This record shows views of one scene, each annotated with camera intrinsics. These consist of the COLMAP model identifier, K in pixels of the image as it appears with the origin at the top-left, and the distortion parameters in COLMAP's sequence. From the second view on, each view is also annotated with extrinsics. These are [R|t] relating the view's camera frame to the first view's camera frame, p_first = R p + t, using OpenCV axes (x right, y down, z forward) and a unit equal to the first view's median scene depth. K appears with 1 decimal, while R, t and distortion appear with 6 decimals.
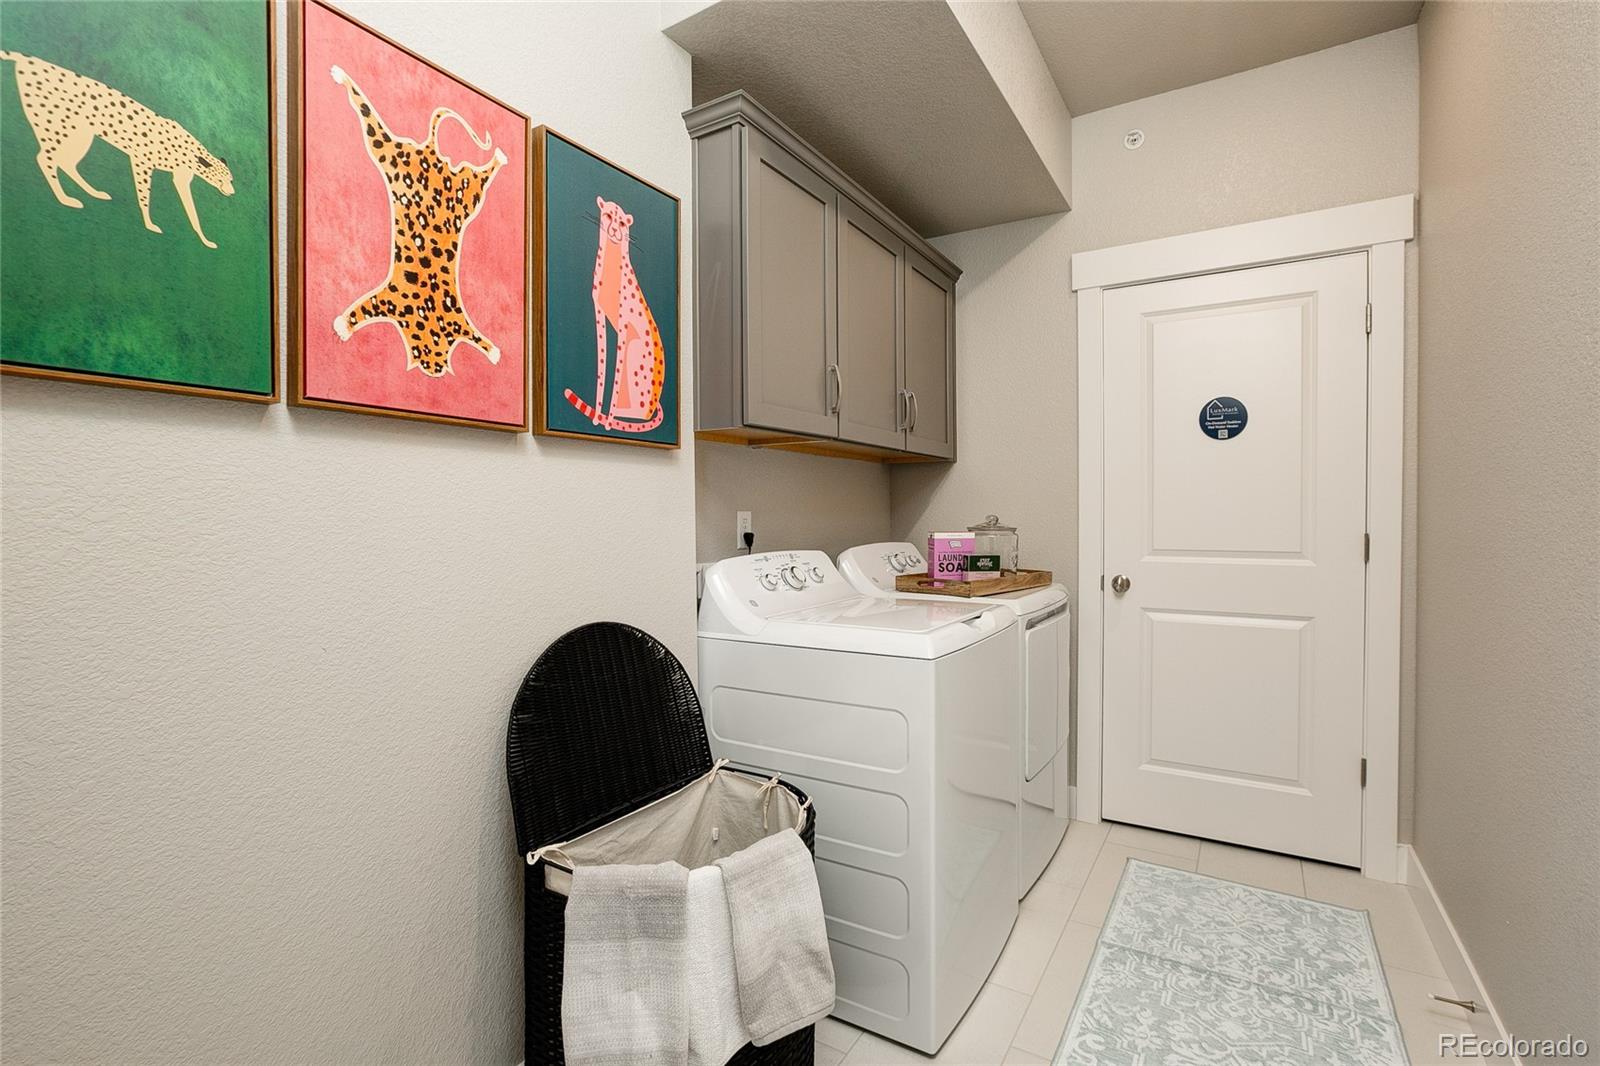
lens RADIAL K [[734.1, 0, 801.6], [0, 734.1, 523.8], [0, 0, 1]] dist [-0.028389, 0.014345]
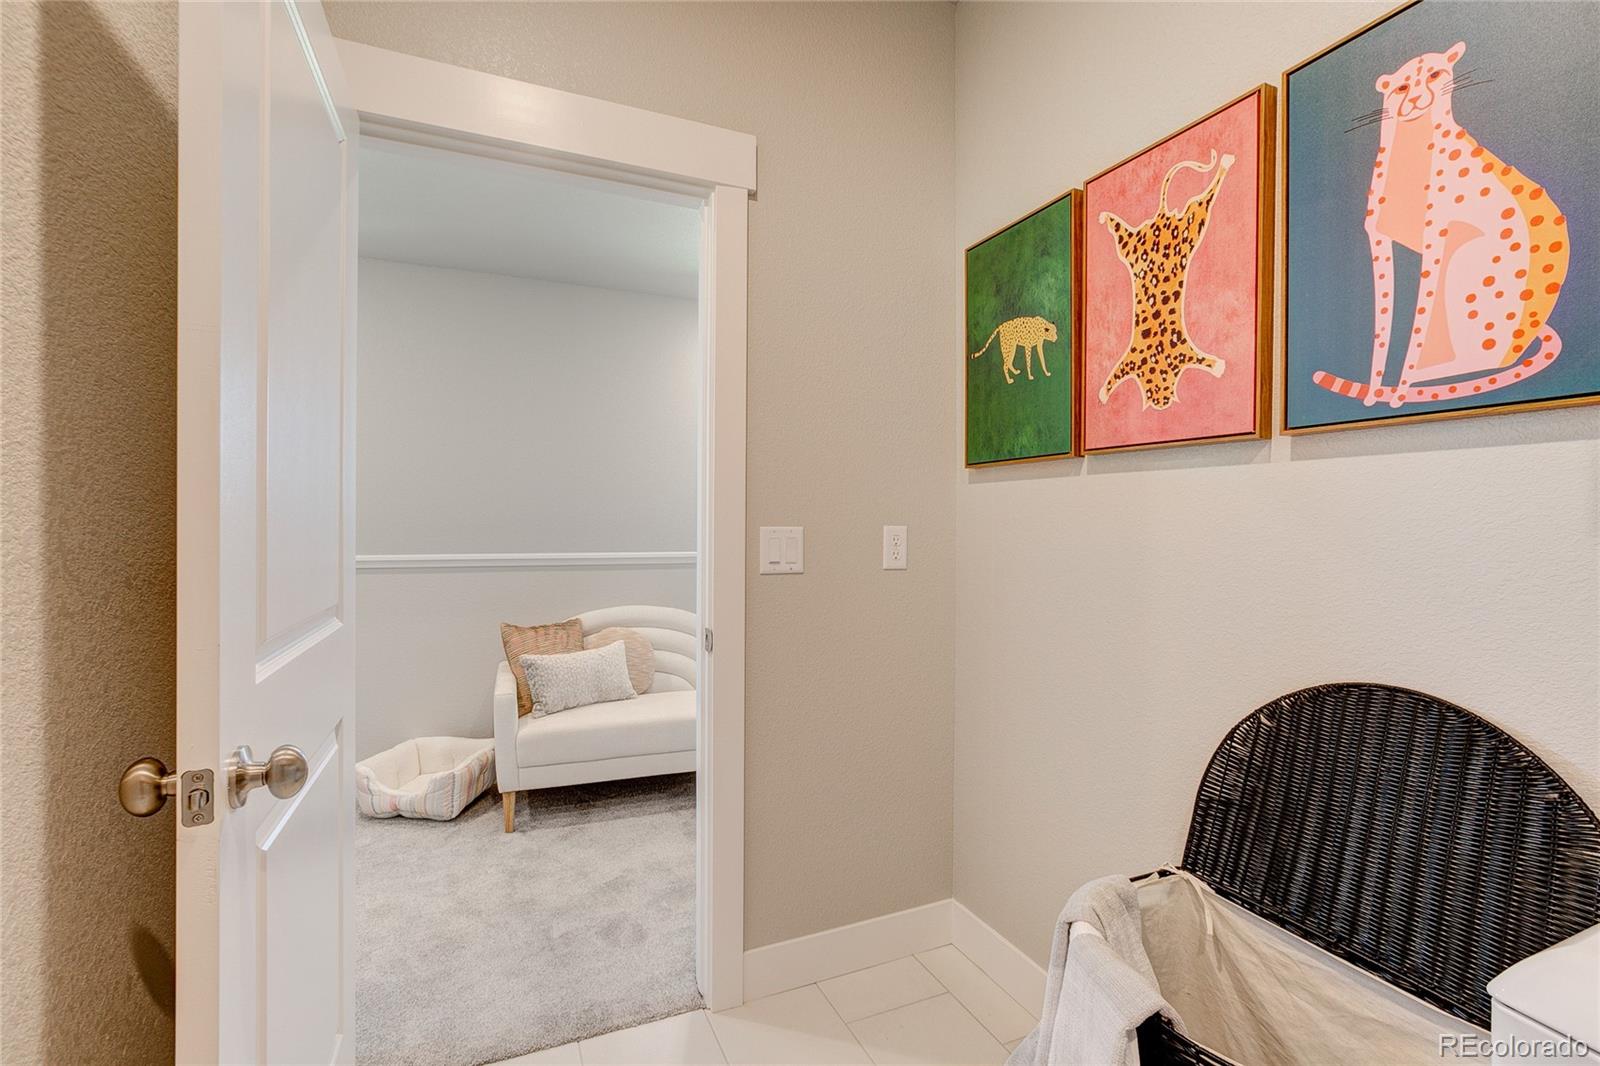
lens RADIAL K [[734.1, 0, 802.4], [0, 734.1, 528.4], [0, 0, 1]] dist [-0.028389, 0.014345]
pose [[-0.576440, 0.010175, -0.817076, 0.742110], [-0.009972, 0.999760, 0.019485, -0.028471], [0.817079, 0.019380, -0.576200, 1.153215]]
